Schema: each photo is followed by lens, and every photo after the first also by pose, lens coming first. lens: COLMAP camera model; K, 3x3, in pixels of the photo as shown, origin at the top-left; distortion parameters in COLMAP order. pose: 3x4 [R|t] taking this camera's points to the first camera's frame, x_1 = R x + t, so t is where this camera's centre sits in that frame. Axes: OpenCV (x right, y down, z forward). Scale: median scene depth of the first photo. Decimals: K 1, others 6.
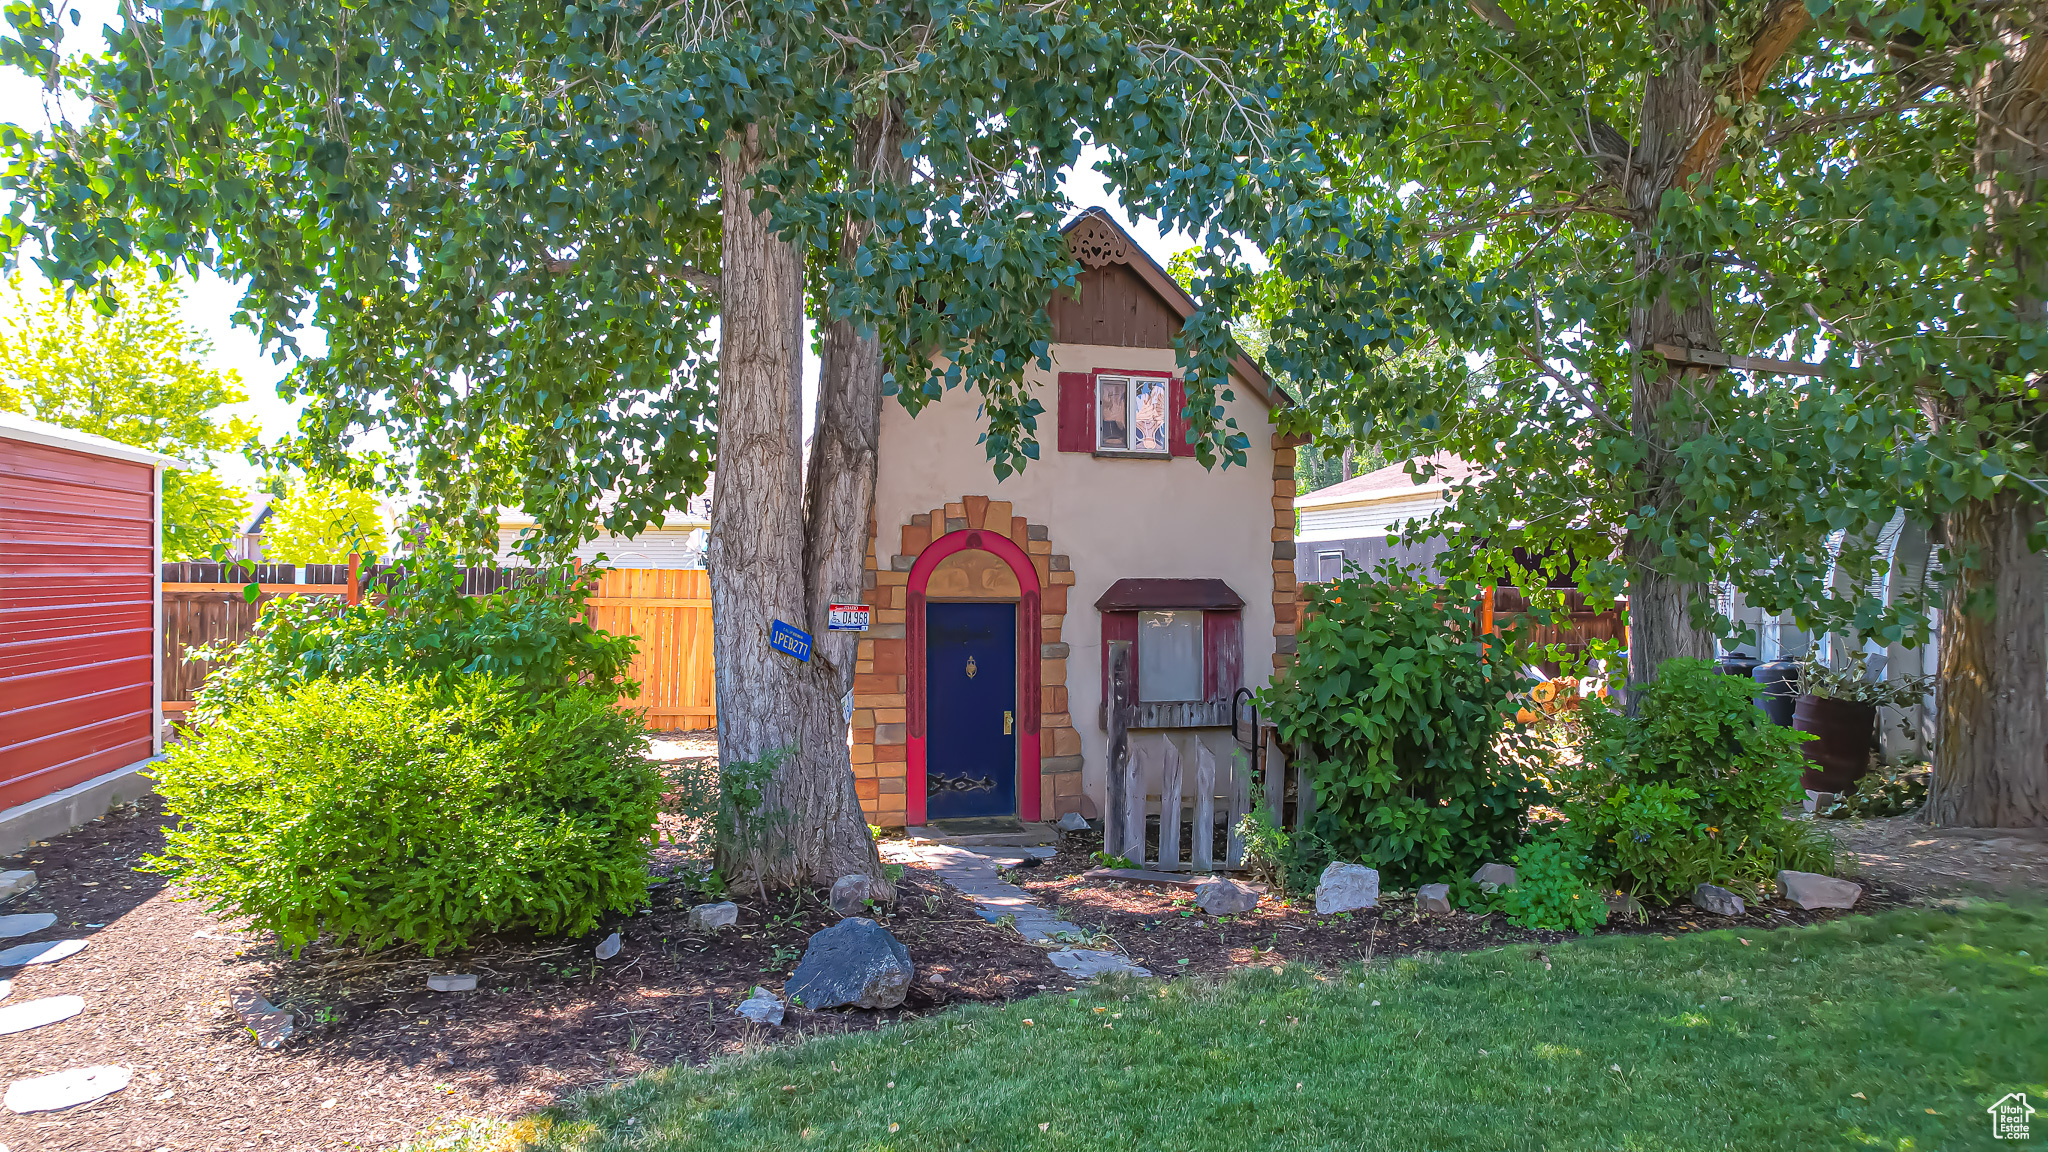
lens RADIAL K [[1314.6, 0, 1028.1], [0, 1314.6, 570.8], [0, 0, 1]] dist [-0.081123, 0.076354]
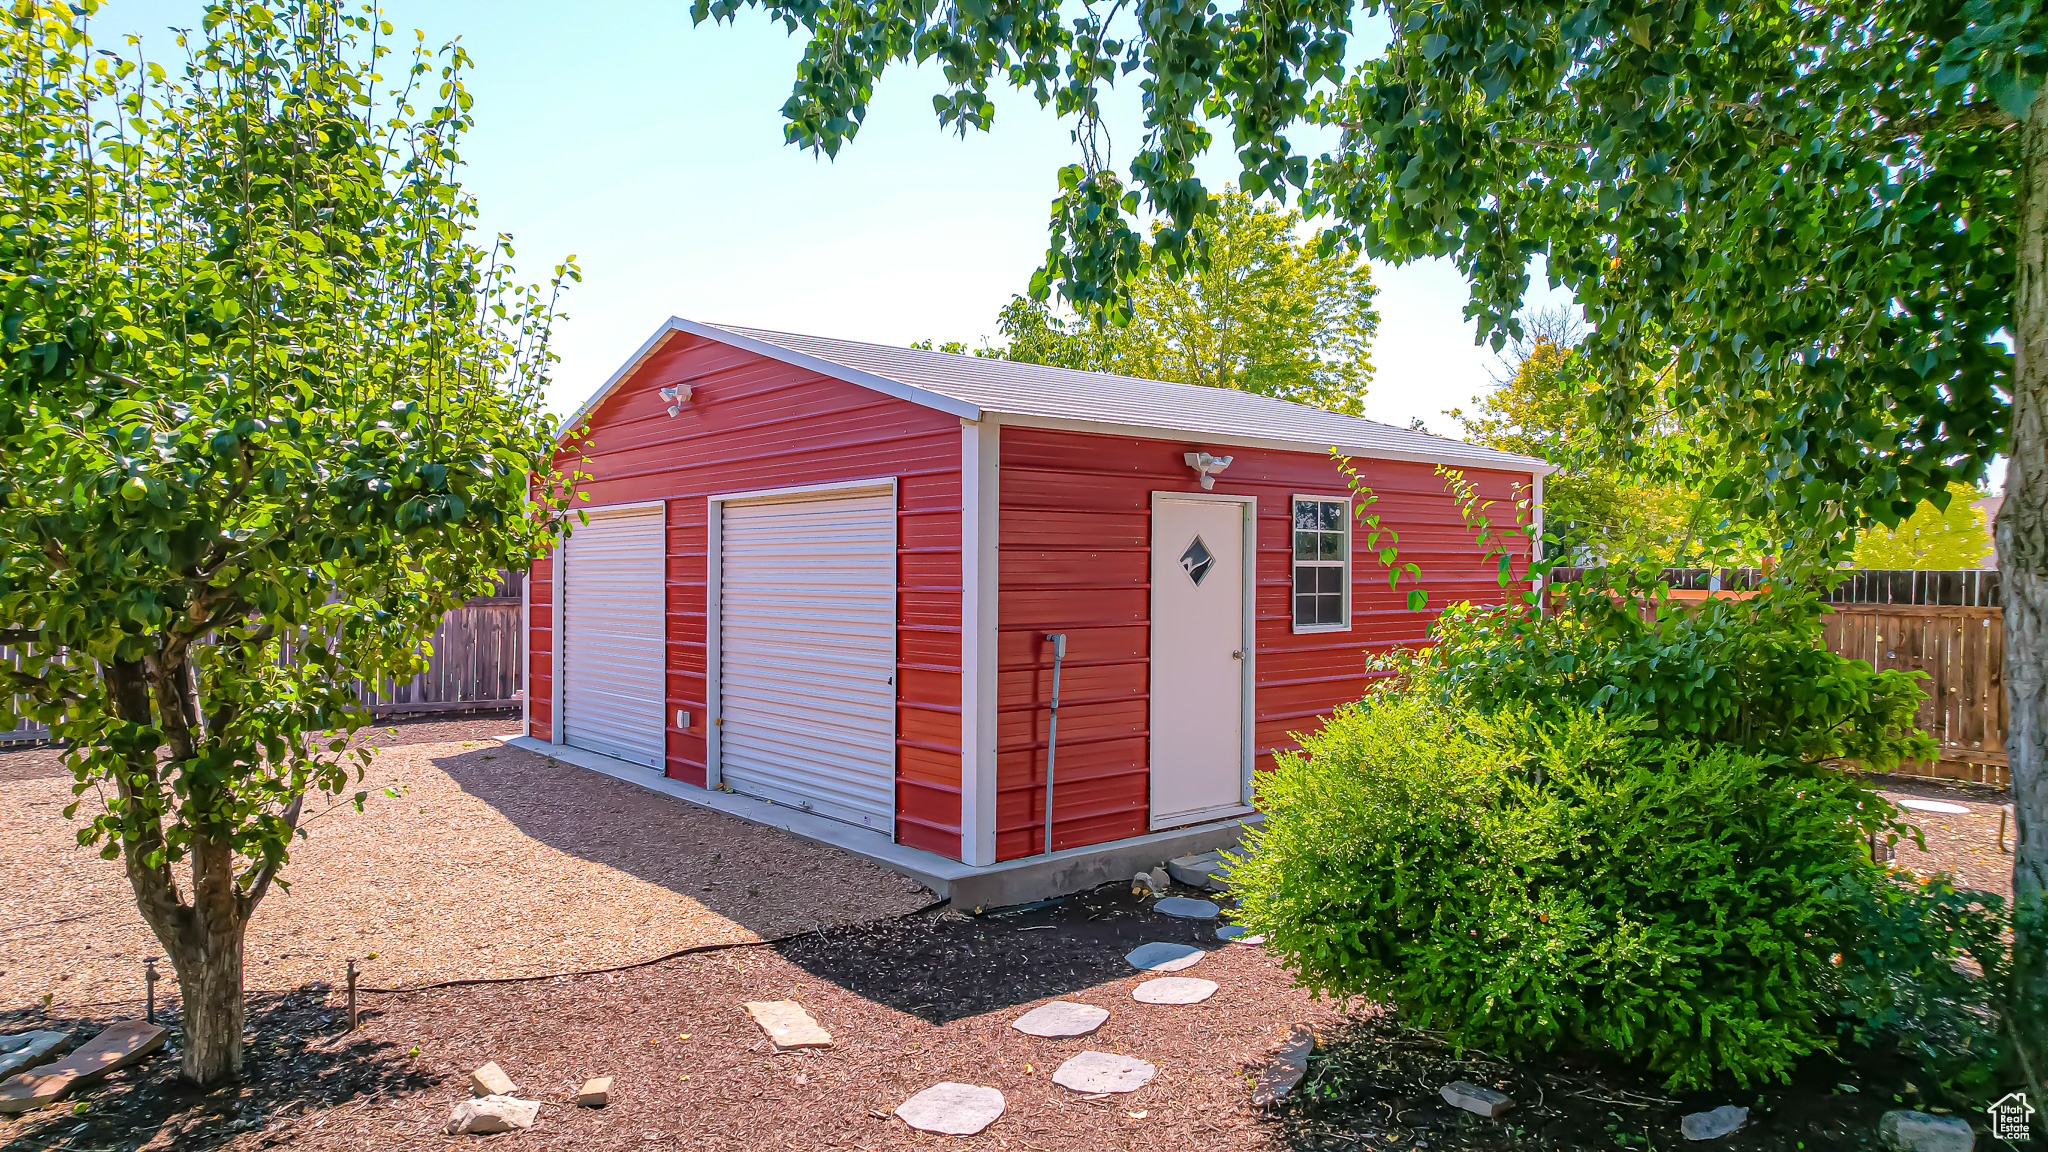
lens RADIAL K [[1314.6, 0, 1028.1], [0, 1314.6, 570.8], [0, 0, 1]] dist [-0.081123, 0.076354]
pose [[0.424617, -0.005125, -0.905358, 0.150527], [0.002180, 0.999987, -0.004638, -0.000694], [0.905370, -0.000004, 0.424623, 0.404578]]
